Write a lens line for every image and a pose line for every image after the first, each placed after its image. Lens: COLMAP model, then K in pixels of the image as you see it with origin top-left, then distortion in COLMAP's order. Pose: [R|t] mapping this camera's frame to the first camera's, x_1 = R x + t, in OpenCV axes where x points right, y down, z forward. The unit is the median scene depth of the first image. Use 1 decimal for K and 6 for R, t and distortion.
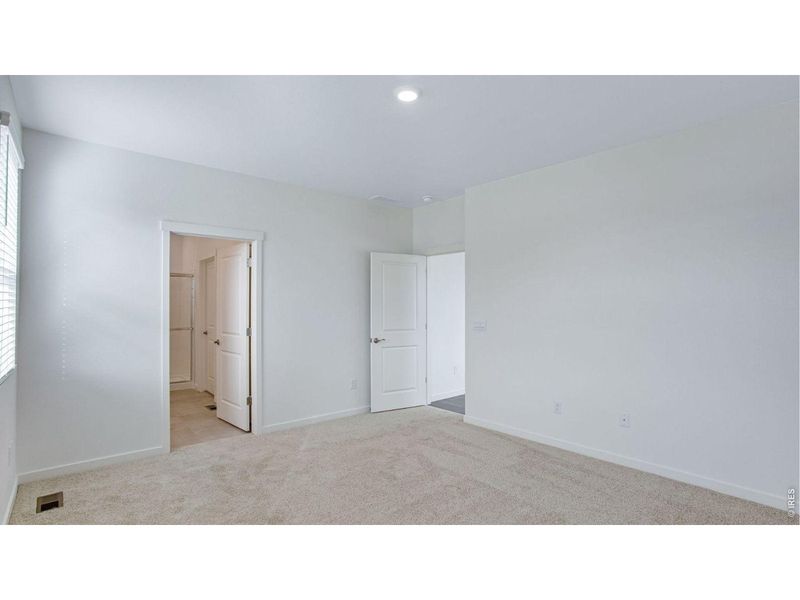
lens RADIAL K [[414.7, 0, 397.9], [0, 414.7, 318.3], [0, 0, 1]] dist [-0.042325, 0.000029]
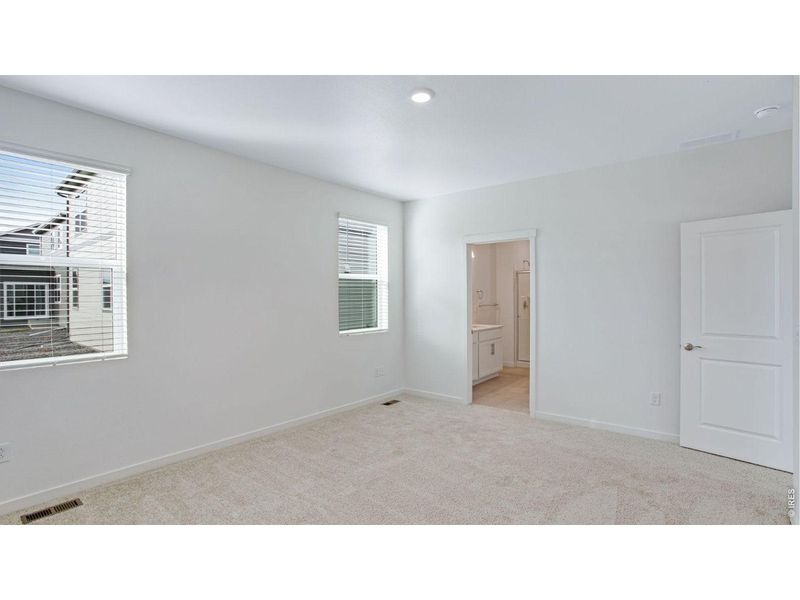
lens RADIAL K [[405.0, 0, 400.0], [0, 405.0, 300.0], [0, 0, 1]] dist [-0.041151, 0.000542]
pose [[0.138847, 0.012939, -0.990229, 0.651949], [-0.023617, 0.999674, 0.009751, -0.025338], [0.990032, 0.022032, 0.139107, 0.499829]]
